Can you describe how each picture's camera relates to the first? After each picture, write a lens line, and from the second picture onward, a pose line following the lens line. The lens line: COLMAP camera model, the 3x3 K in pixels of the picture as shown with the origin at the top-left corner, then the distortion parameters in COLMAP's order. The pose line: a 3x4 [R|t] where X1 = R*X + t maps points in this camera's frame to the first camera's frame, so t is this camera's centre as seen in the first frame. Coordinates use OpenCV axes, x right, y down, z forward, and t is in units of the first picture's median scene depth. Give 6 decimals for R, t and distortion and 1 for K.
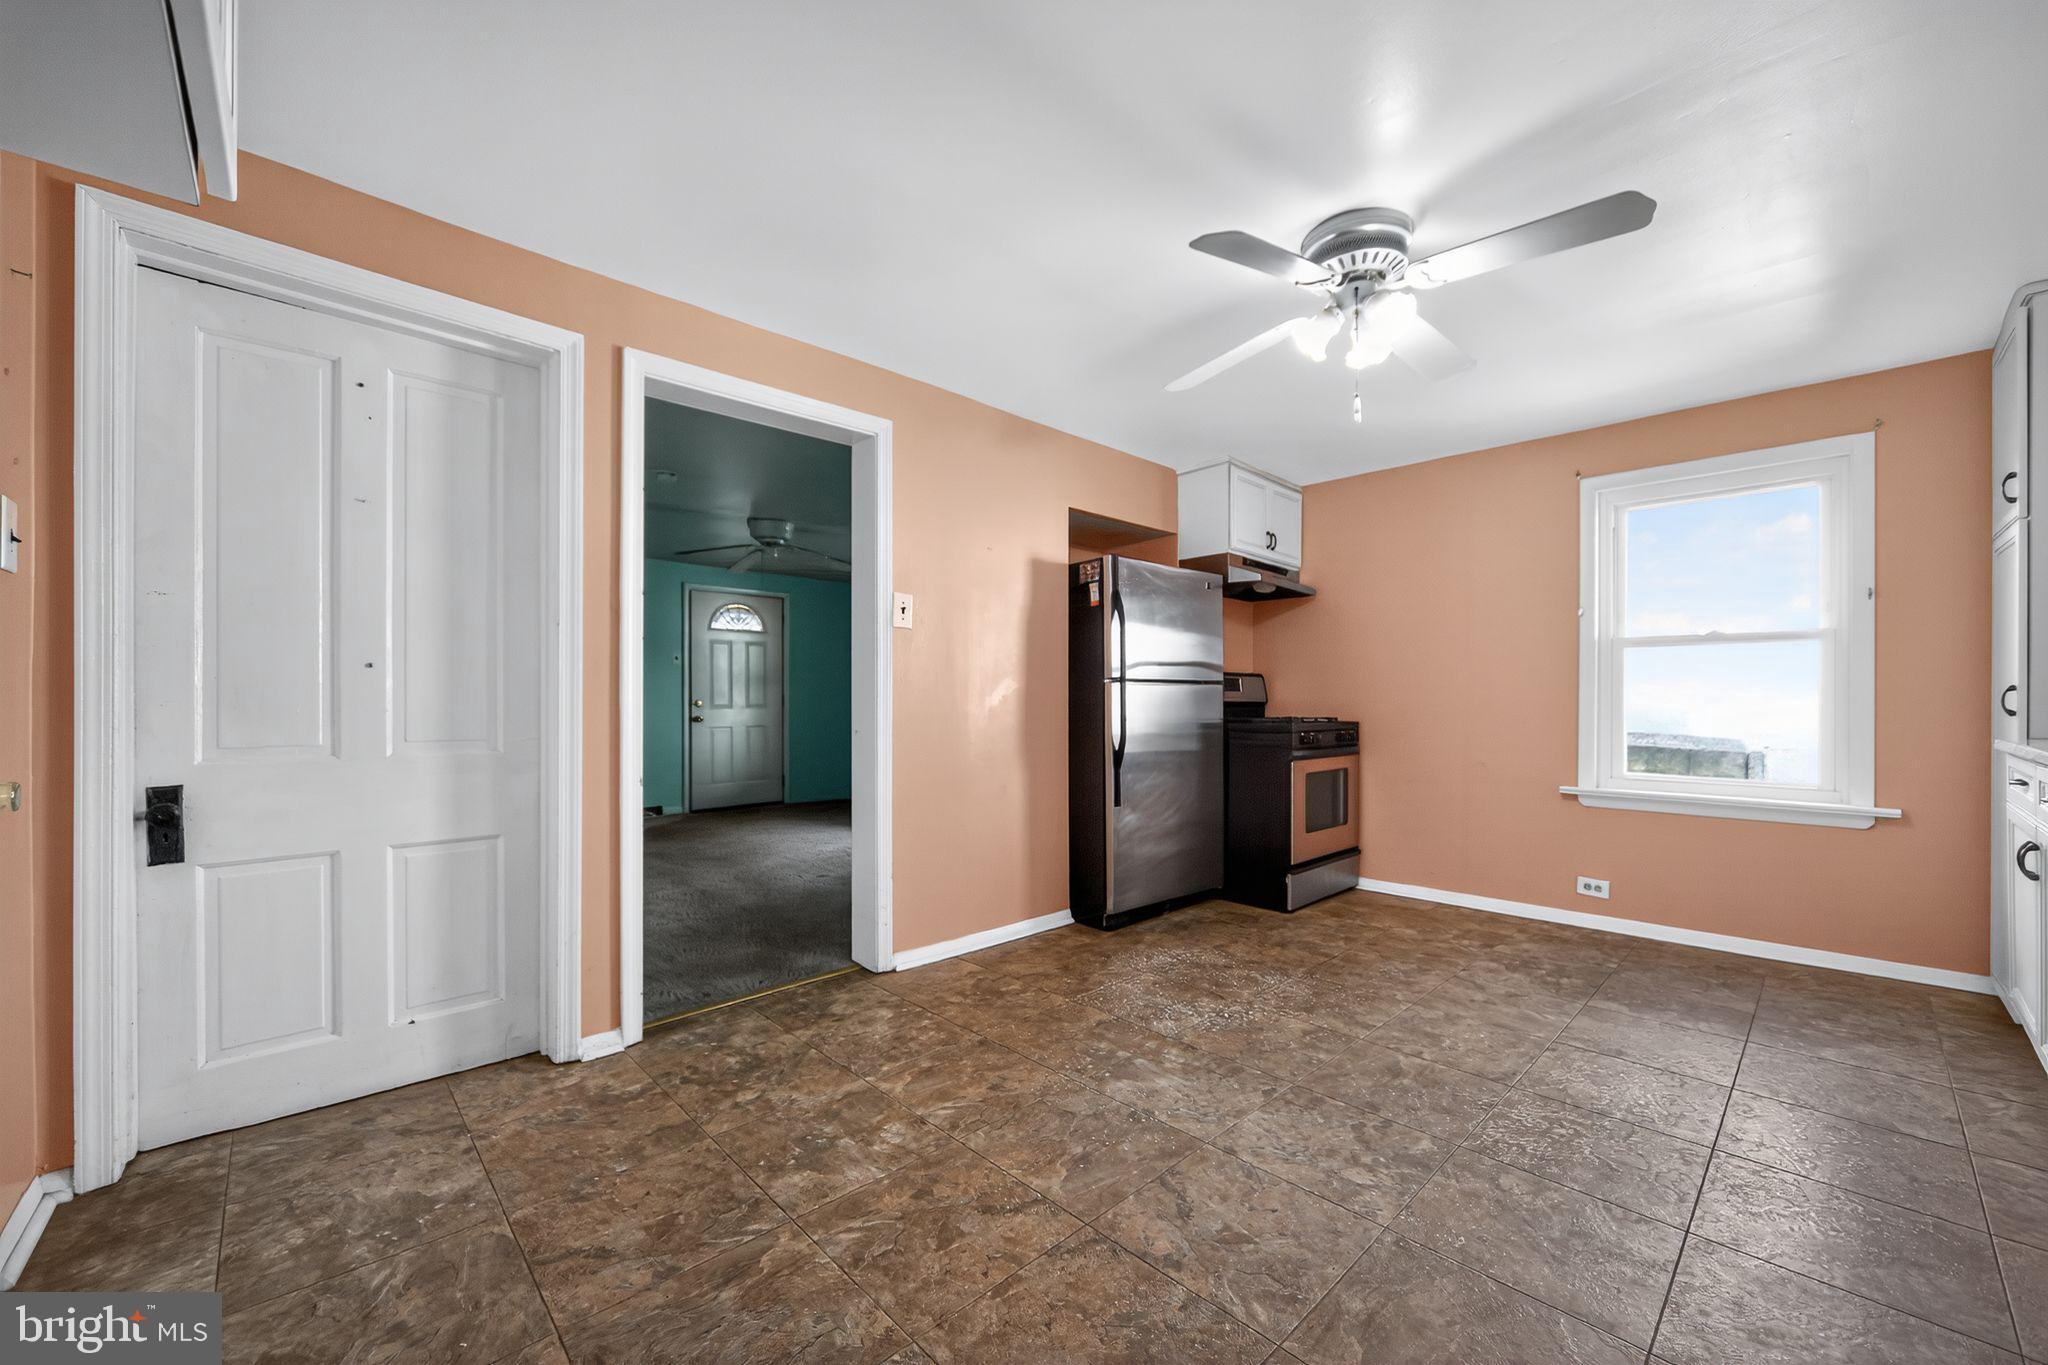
lens RADIAL K [[779.1, 0, 1024.8], [0, 779.1, 705.1], [0, 0, 1]] dist [-0.011091, 0.000111]
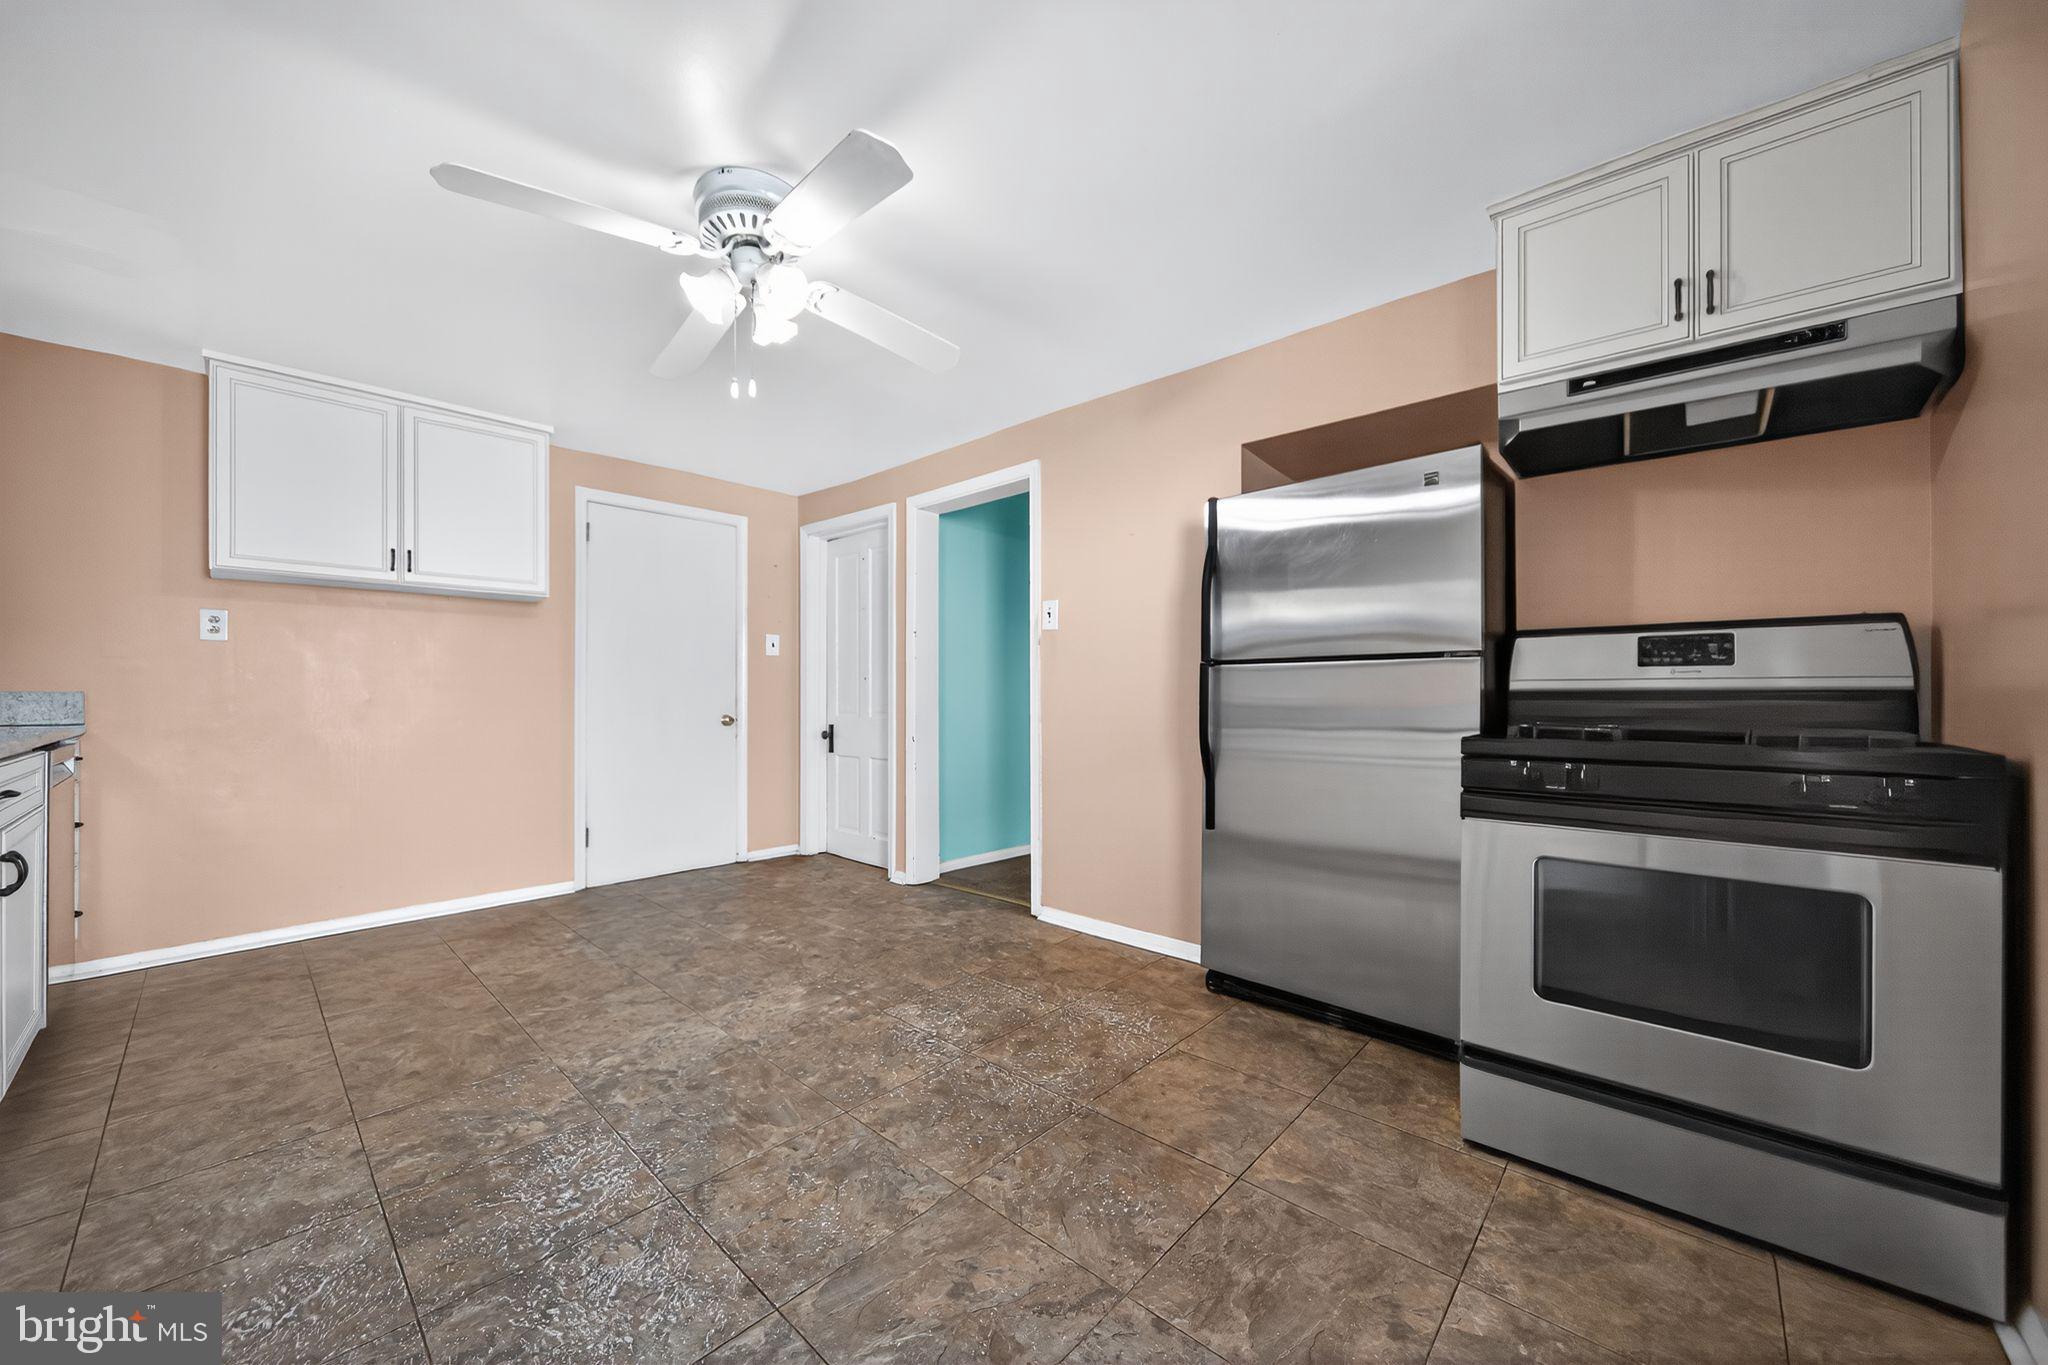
lens RADIAL K [[728.4, 0, 1024.0], [0, 728.4, 682.5], [0, 0, 1]] dist [-0.010650, -0.000048]
pose [[0.086525, -0.018034, -0.996086, 1.250891], [-0.002064, 0.999831, -0.018282, 0.000741], [0.996248, 0.003637, 0.086473, 1.162363]]
